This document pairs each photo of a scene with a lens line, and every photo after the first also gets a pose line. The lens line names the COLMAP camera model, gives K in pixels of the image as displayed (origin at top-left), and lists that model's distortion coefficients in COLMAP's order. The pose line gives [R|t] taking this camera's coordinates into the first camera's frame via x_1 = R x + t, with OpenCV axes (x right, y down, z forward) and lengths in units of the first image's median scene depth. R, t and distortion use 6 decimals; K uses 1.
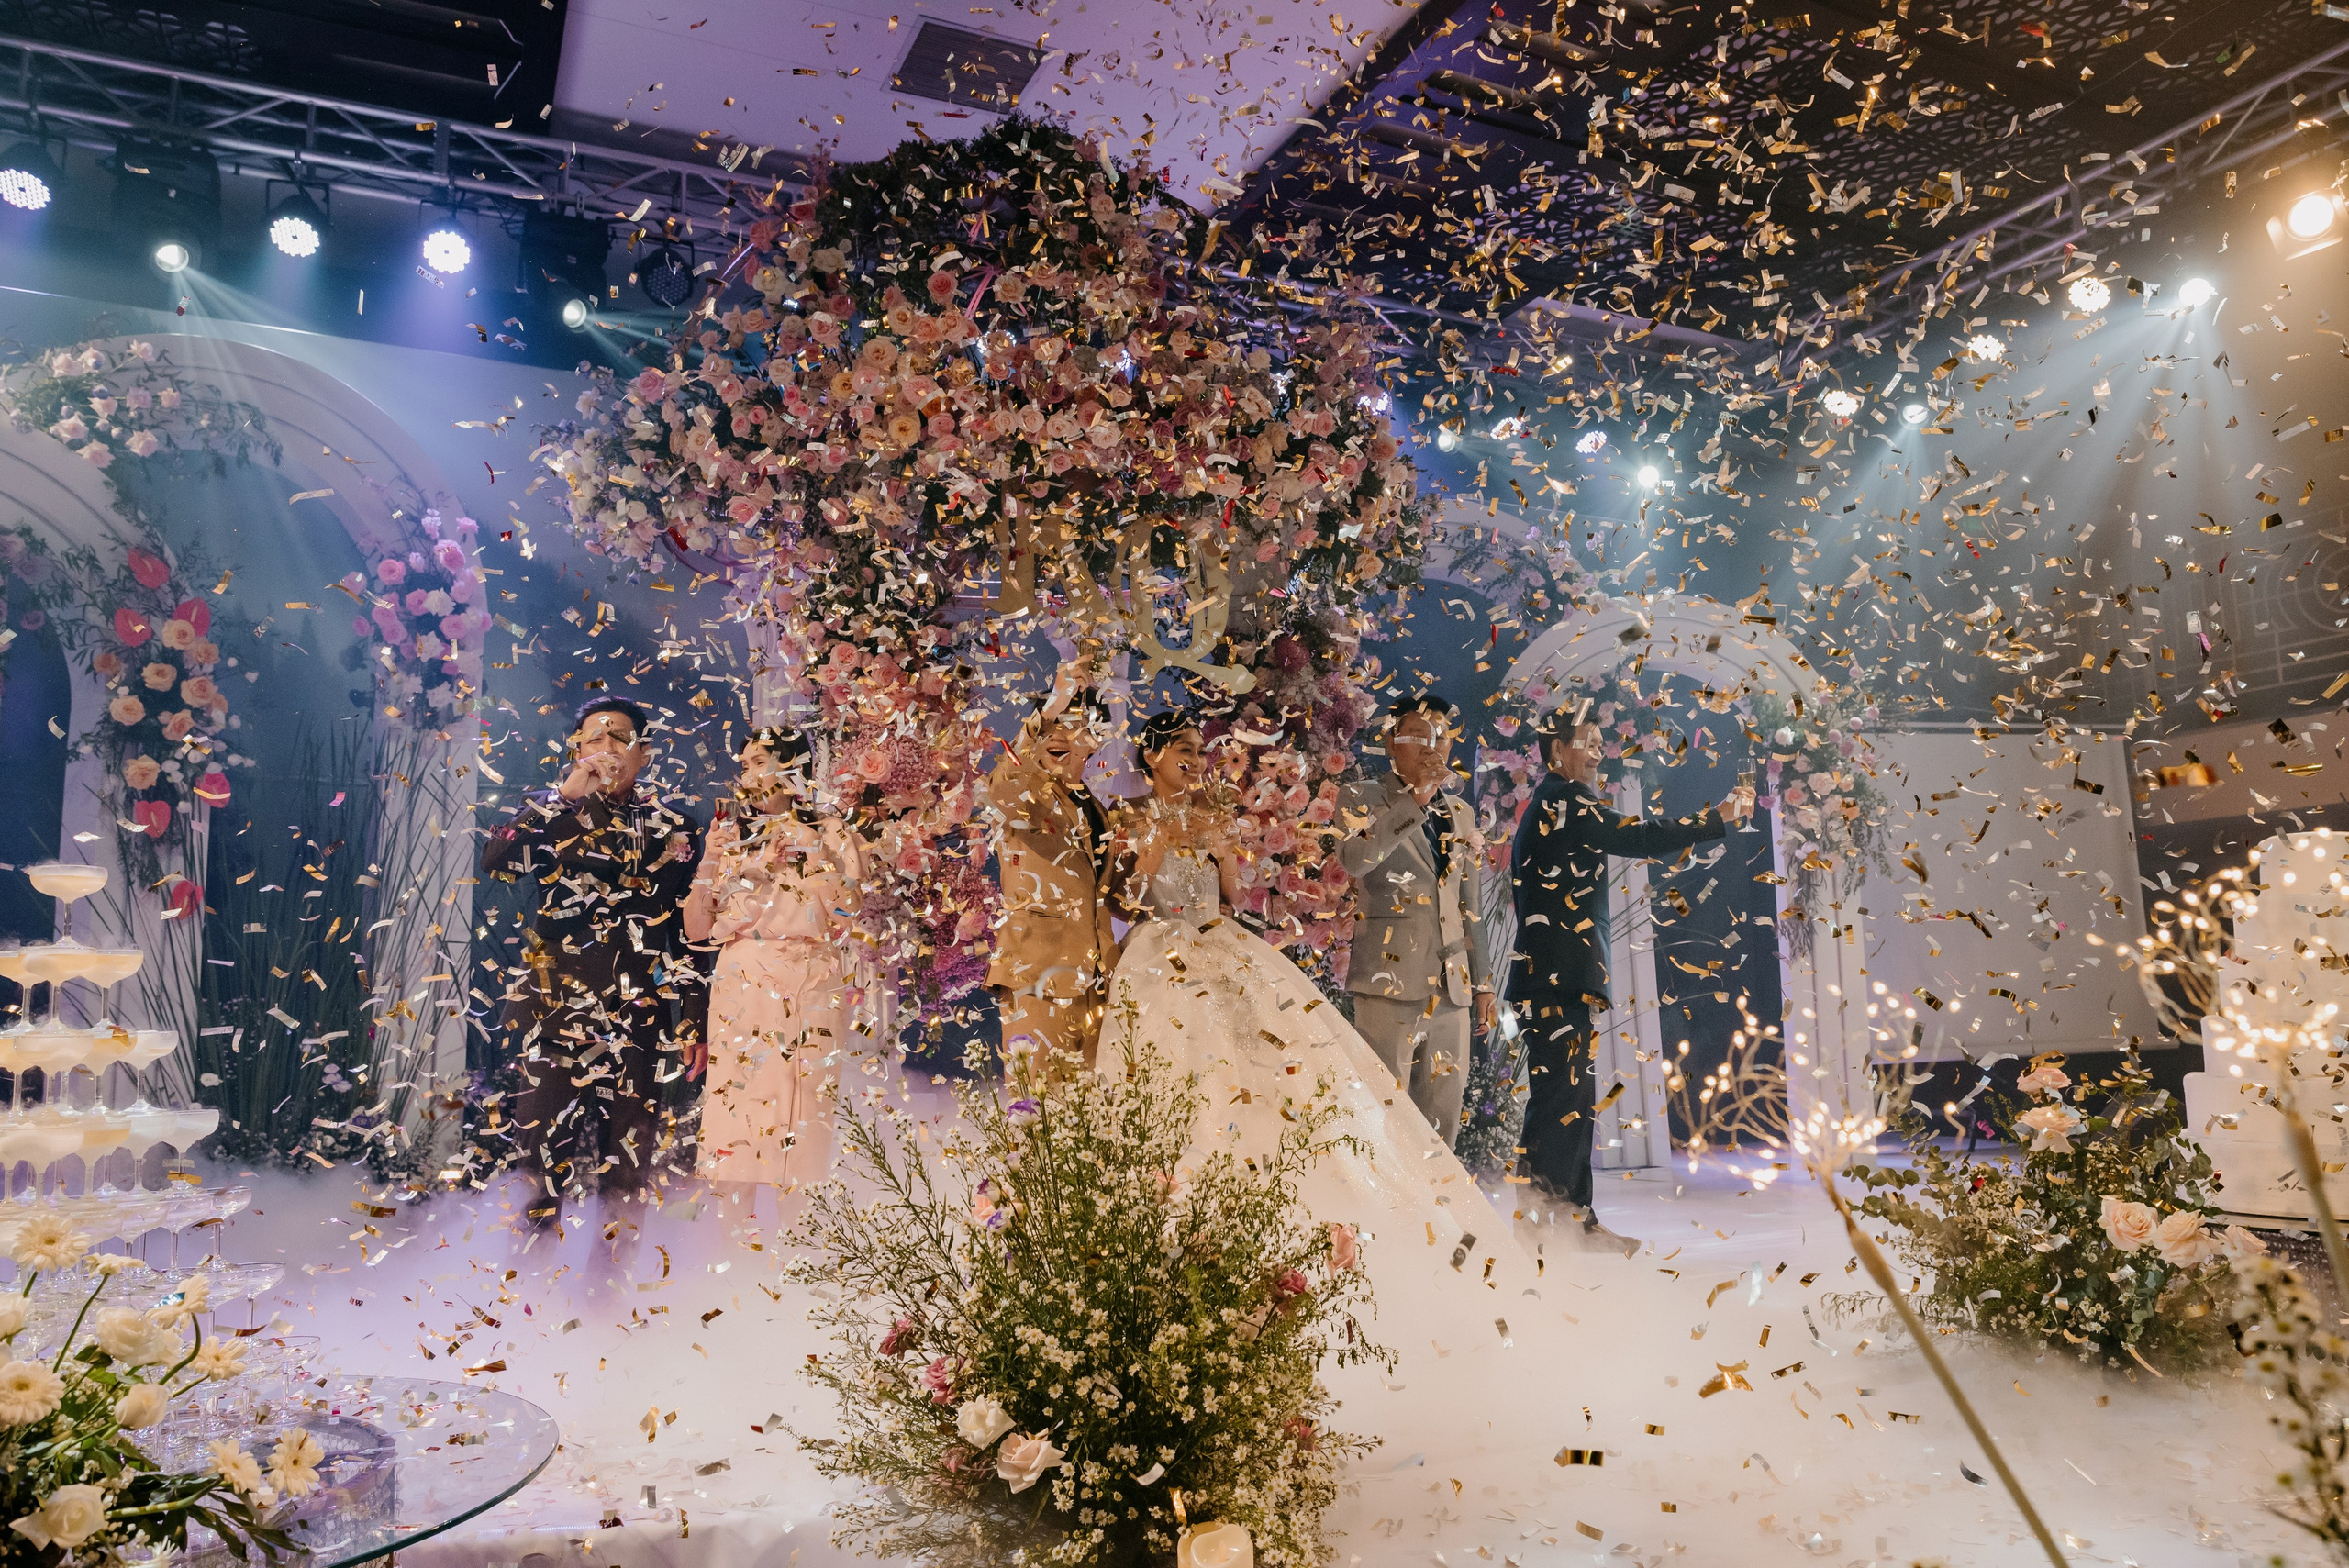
lens RADIAL K [[1631.5, 0, 1183.4], [0, 1631.5, 830.4], [0, 0, 1]] dist [-0.073568, 0.027563]
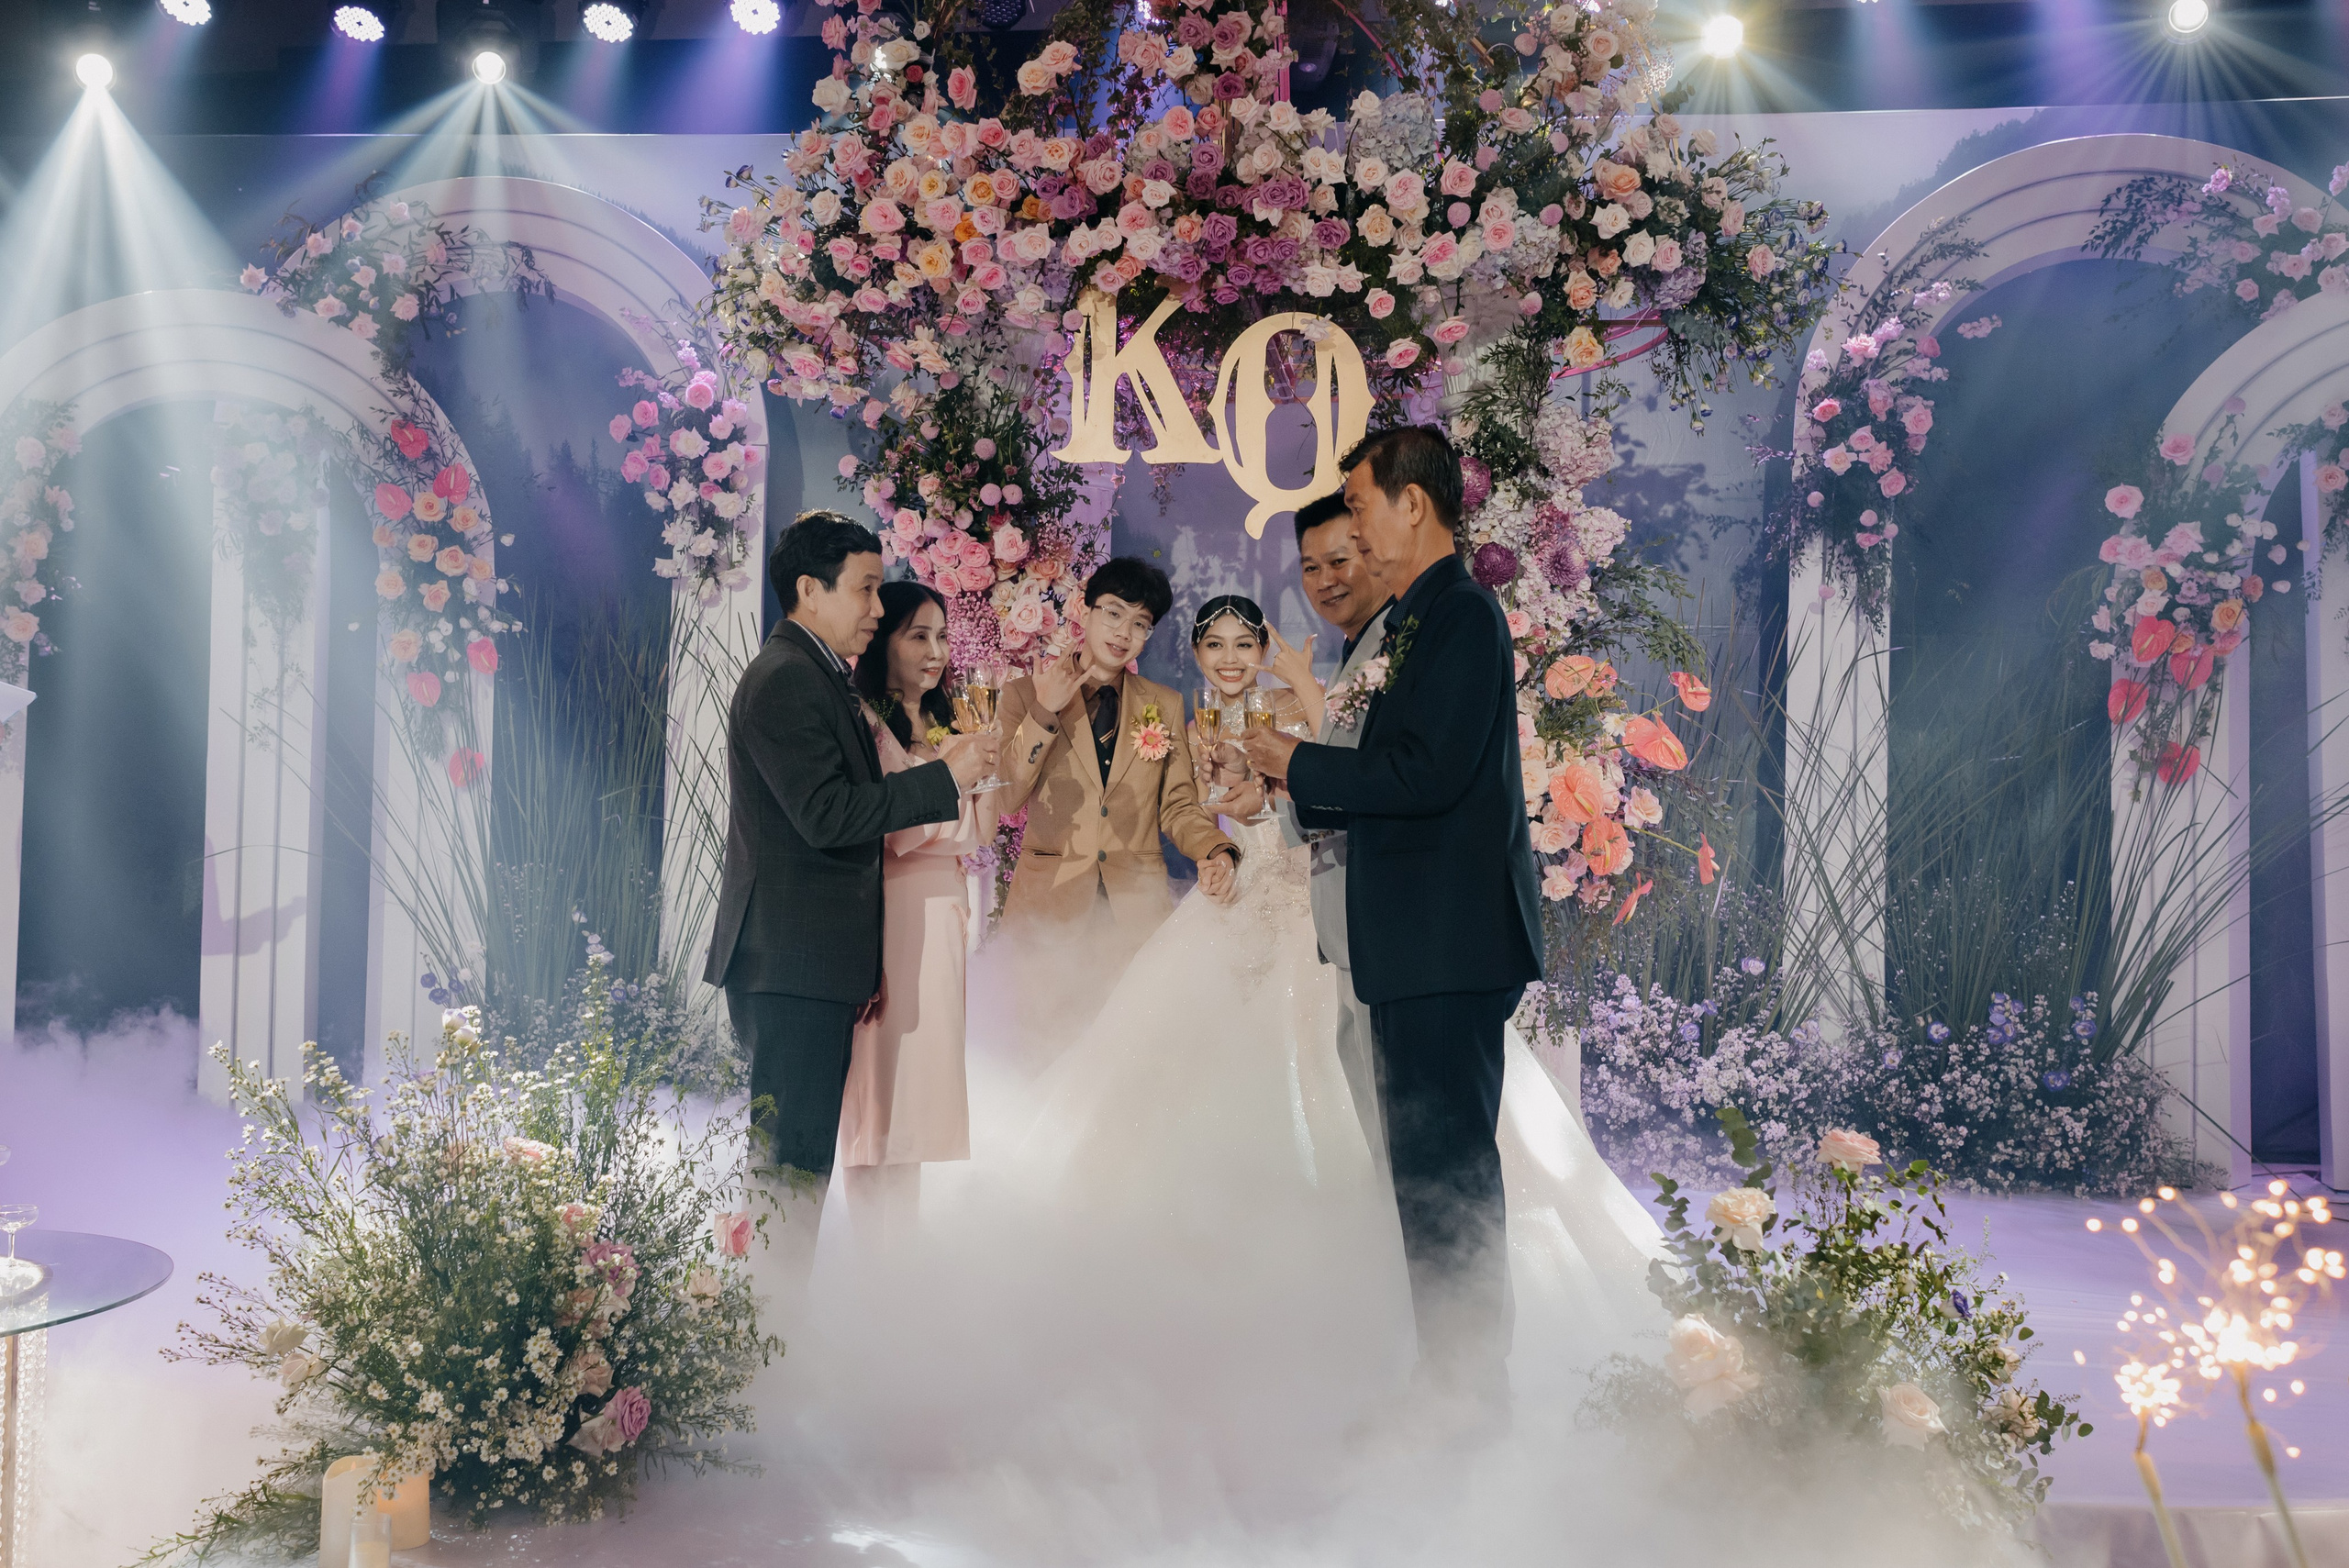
lens RADIAL K [[2388.6, 0, 1106.8], [0, 2388.6, 816.5], [0, 0, 1]] dist [0.014107, 0.045034]
pose [[0.838991, 0.035221, -0.543004, 0.469206], [0.029288, 0.993534, 0.109696, -0.069166], [0.543356, -0.107938, 0.832534, -0.037747]]
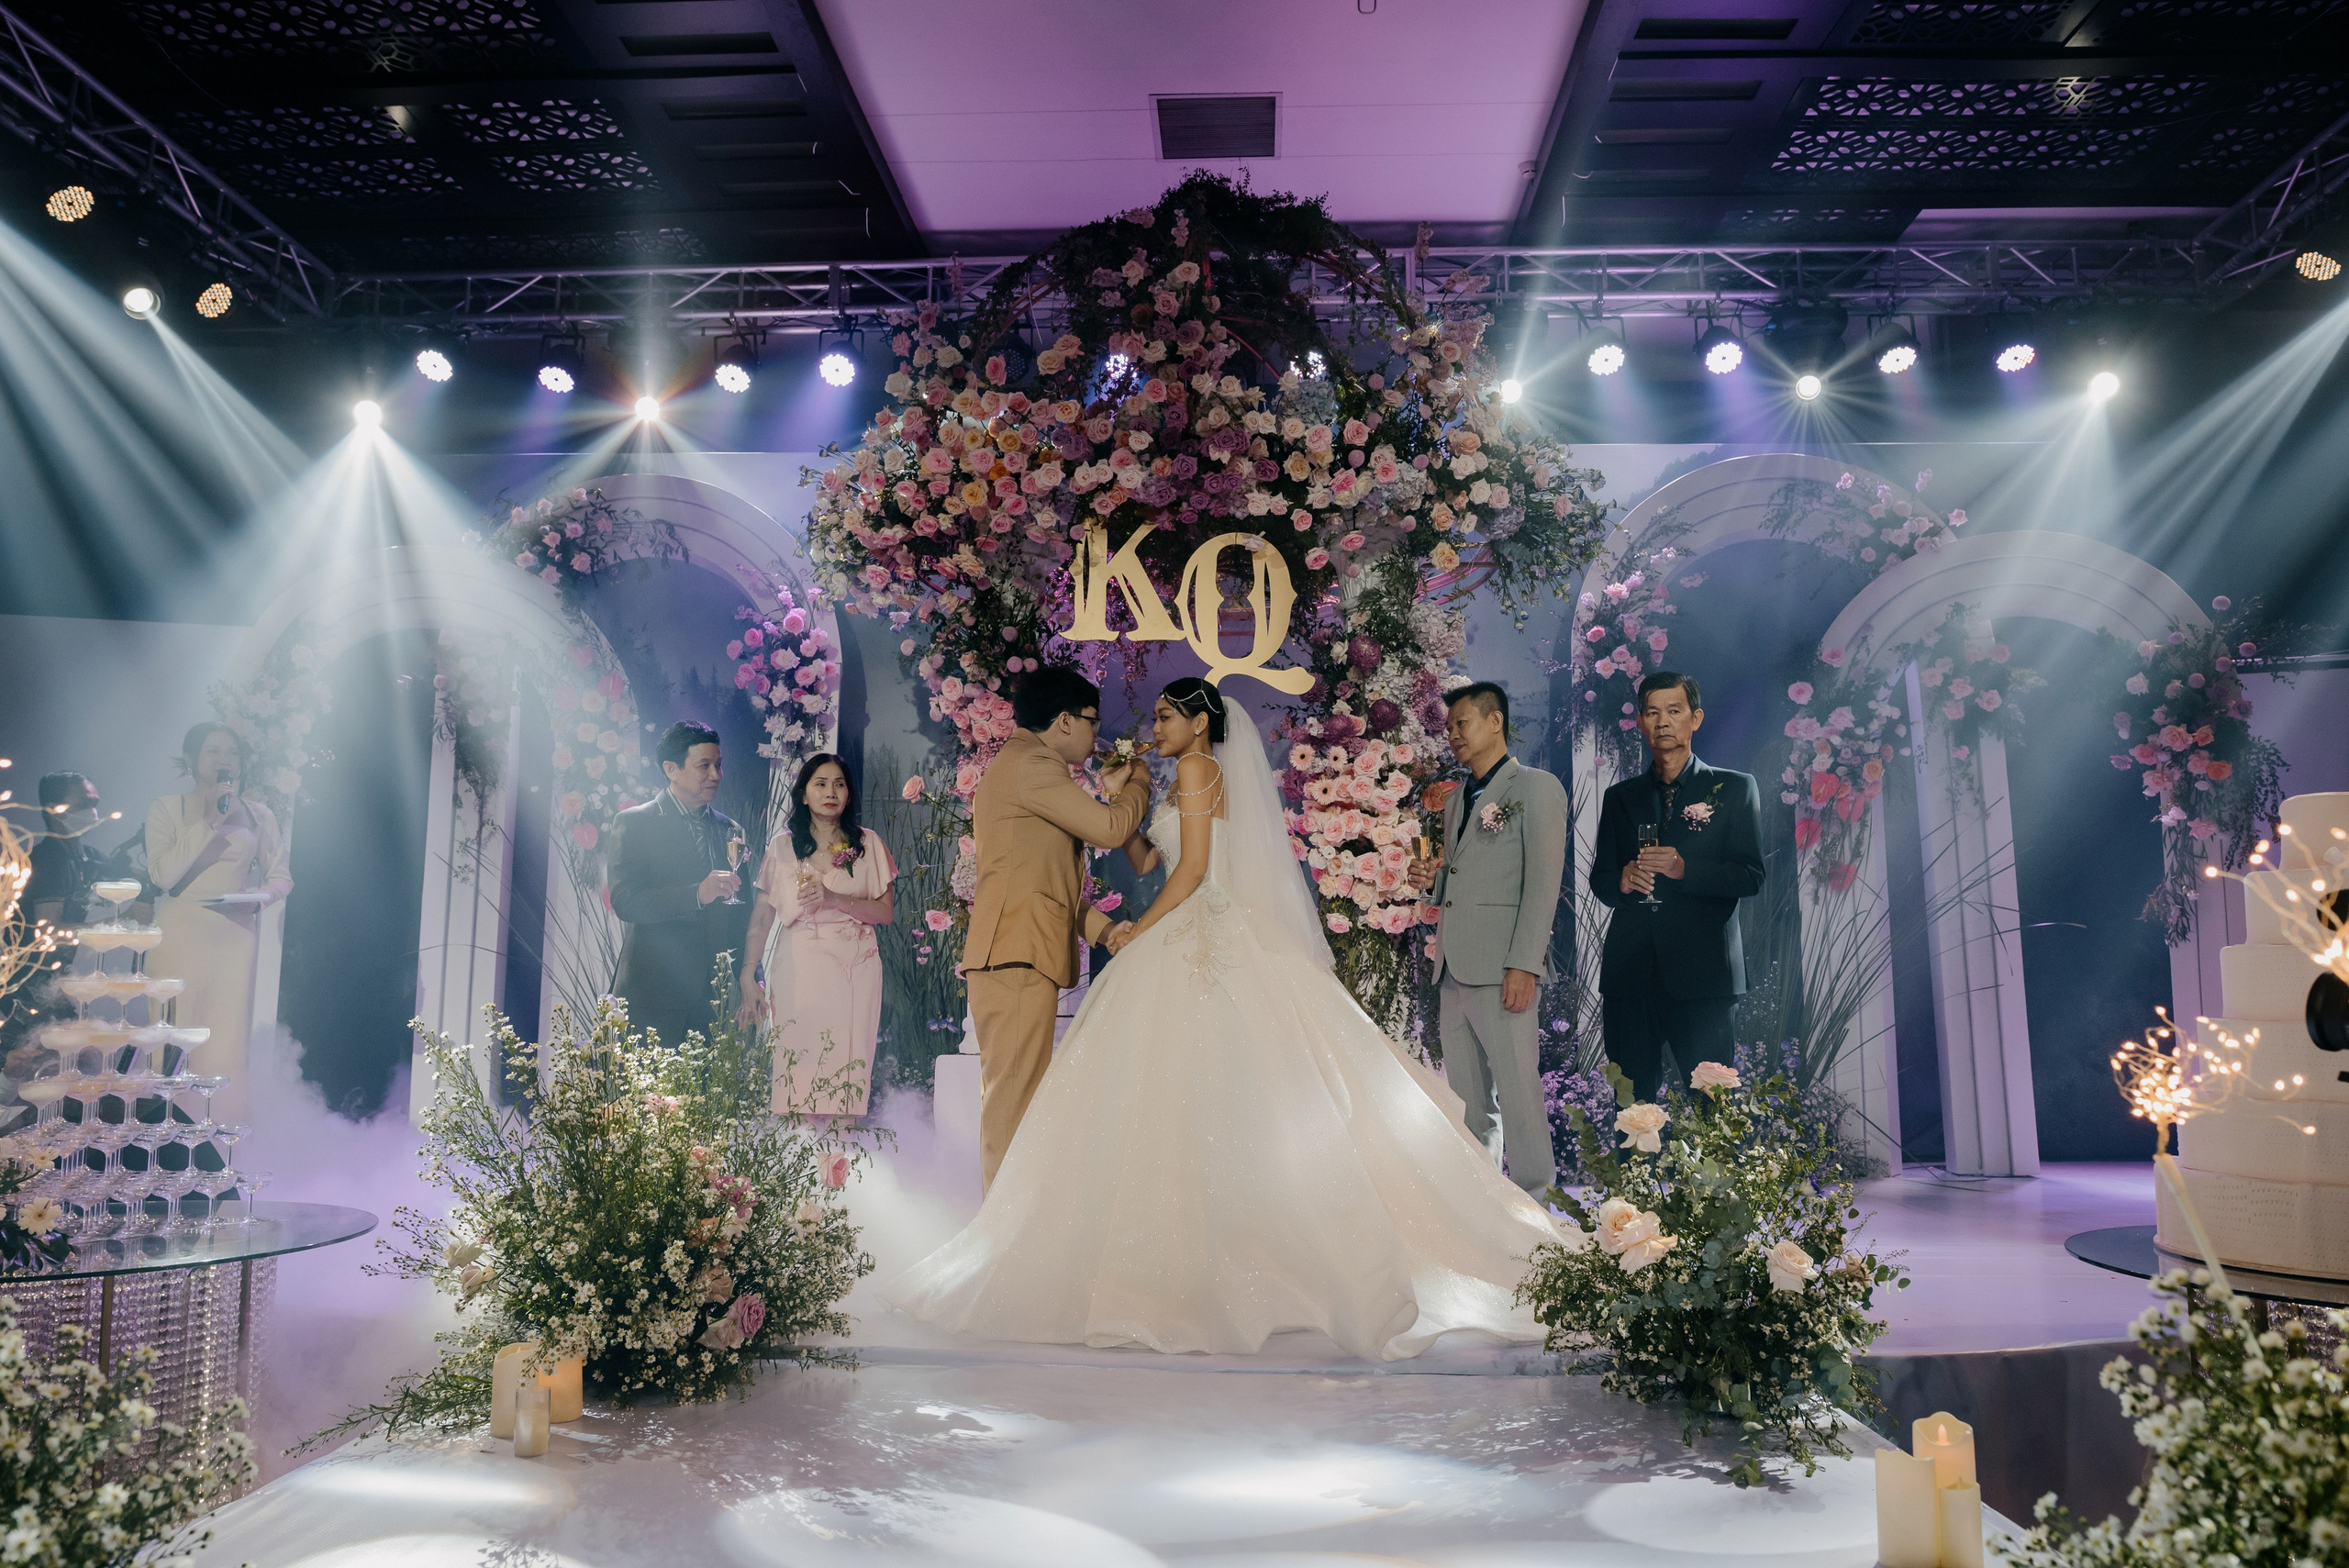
lens RADIAL K [[1631.5, 0, 1183.4], [0, 1631.5, 830.4], [0, 0, 1]] dist [-0.073568, 0.027563]
pose [[0.878953, -0.026493, -0.476172, 0.401215], [0.032657, 0.999456, 0.004674, -0.001609], [0.475789, -0.019658, 0.879340, 0.015428]]
